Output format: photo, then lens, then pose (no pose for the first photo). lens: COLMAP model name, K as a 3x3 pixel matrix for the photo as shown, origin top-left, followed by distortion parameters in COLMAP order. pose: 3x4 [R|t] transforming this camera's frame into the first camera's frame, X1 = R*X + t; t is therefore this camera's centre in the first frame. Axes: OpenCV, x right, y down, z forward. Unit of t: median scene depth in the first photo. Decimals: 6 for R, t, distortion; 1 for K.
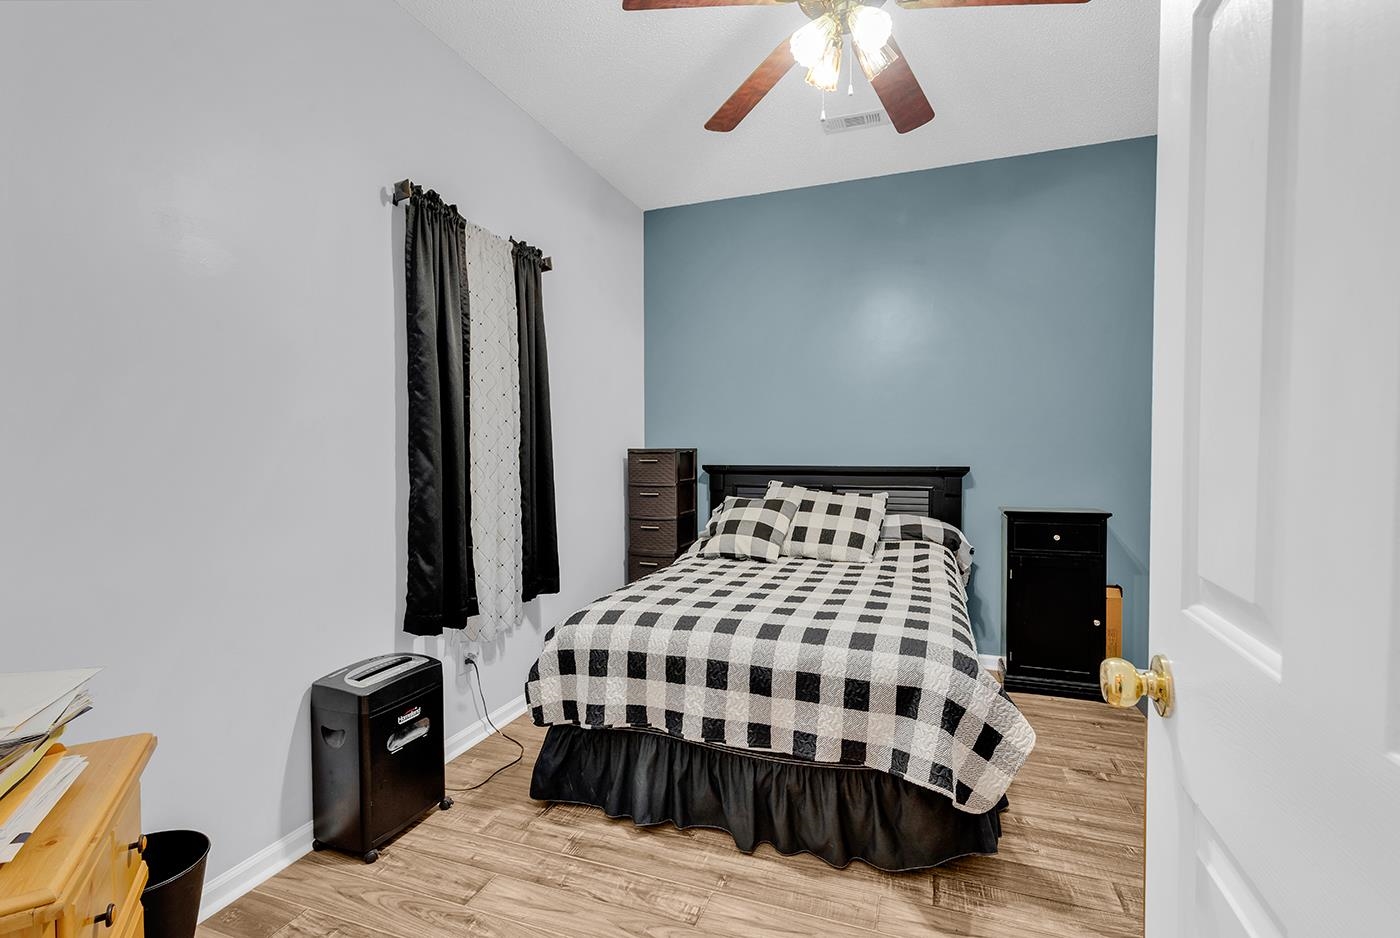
lens RADIAL K [[630.0, 0, 700.9], [0, 630.0, 475.4], [0, 0, 1]] dist [0.002257, -0.000350]
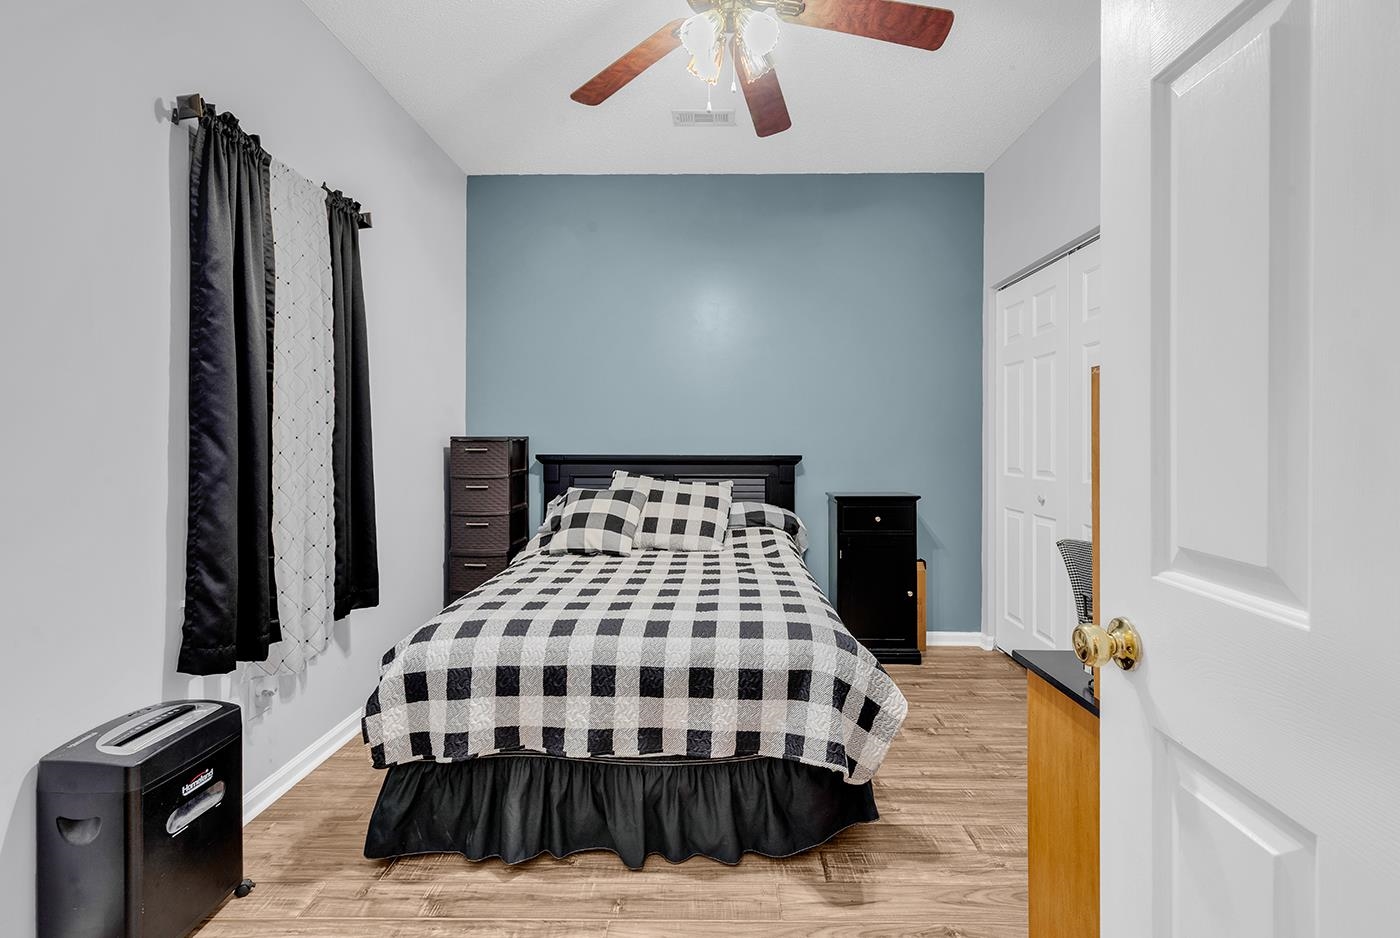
lens RADIAL K [[642.0, 0, 700.7], [0, 642.0, 445.9], [0, 0, 1]] dist [-0.000606, -0.000622]
pose [[0.943940, 0.001322, 0.330114, -0.129332], [0.008347, 0.999577, -0.027870, -0.001297], [-0.330012, 0.029063, 0.943529, 0.044937]]
